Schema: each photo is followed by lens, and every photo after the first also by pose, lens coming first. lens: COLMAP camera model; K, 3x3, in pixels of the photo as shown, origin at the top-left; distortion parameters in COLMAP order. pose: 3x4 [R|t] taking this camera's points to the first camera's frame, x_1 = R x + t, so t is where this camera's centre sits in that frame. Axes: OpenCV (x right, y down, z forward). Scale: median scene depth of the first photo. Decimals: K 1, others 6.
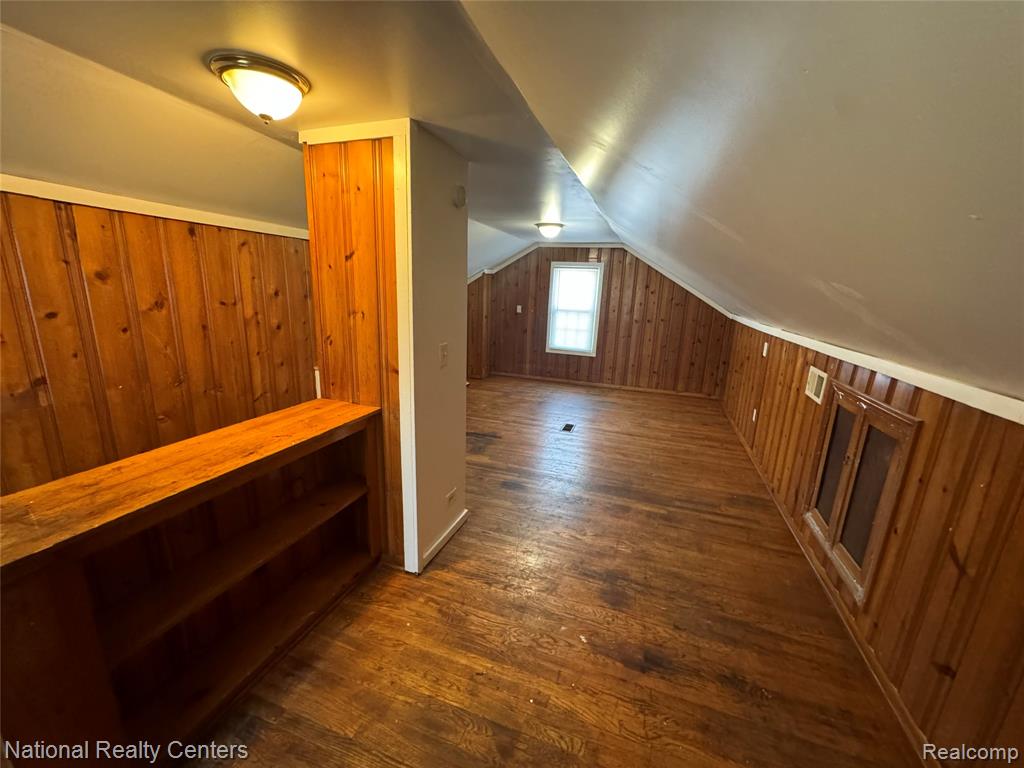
lens RADIAL K [[408.0, 0, 512.8], [0, 408.0, 380.9], [0, 0, 1]] dist [-0.003178, 0.000769]
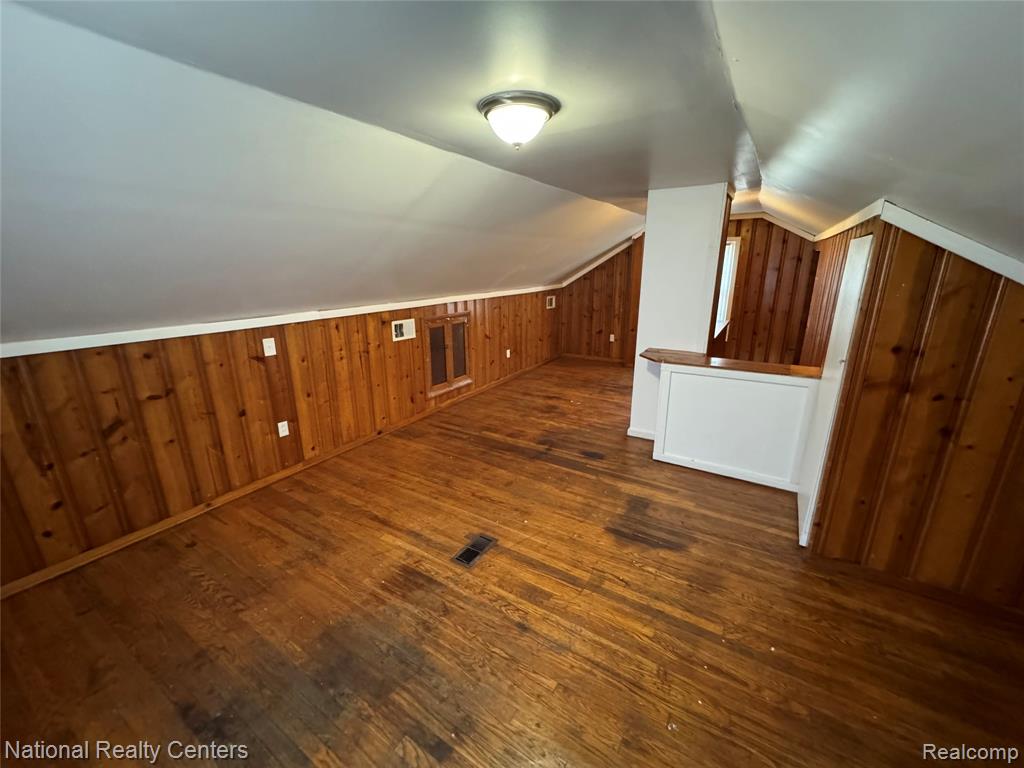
lens RADIAL K [[408.0, 0, 512.0], [0, 408.0, 384.9], [0, 0, 1]] dist [-0.003178, 0.000769]
pose [[-0.972849, -0.093903, 0.211536, -0.001008], [0.023919, 0.868306, 0.495452, -0.503109], [-0.230203, 0.487060, -0.842484, 2.058725]]
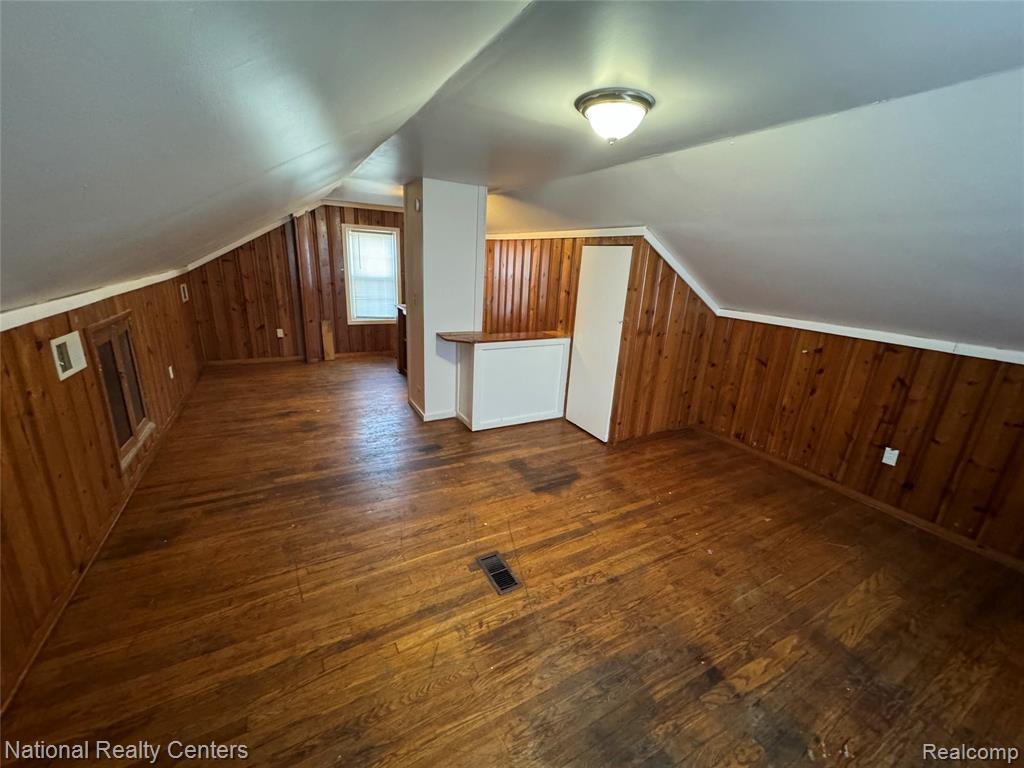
lens RADIAL K [[408.0, 0, 512.5], [0, 408.0, 385.0], [0, 0, 1]] dist [-0.003178, 0.000769]
pose [[-0.665975, 0.143173, -0.732106, 0.673600], [-0.246485, 0.884053, 0.397109, -0.403401], [0.704076, 0.444918, -0.553467, 1.822676]]
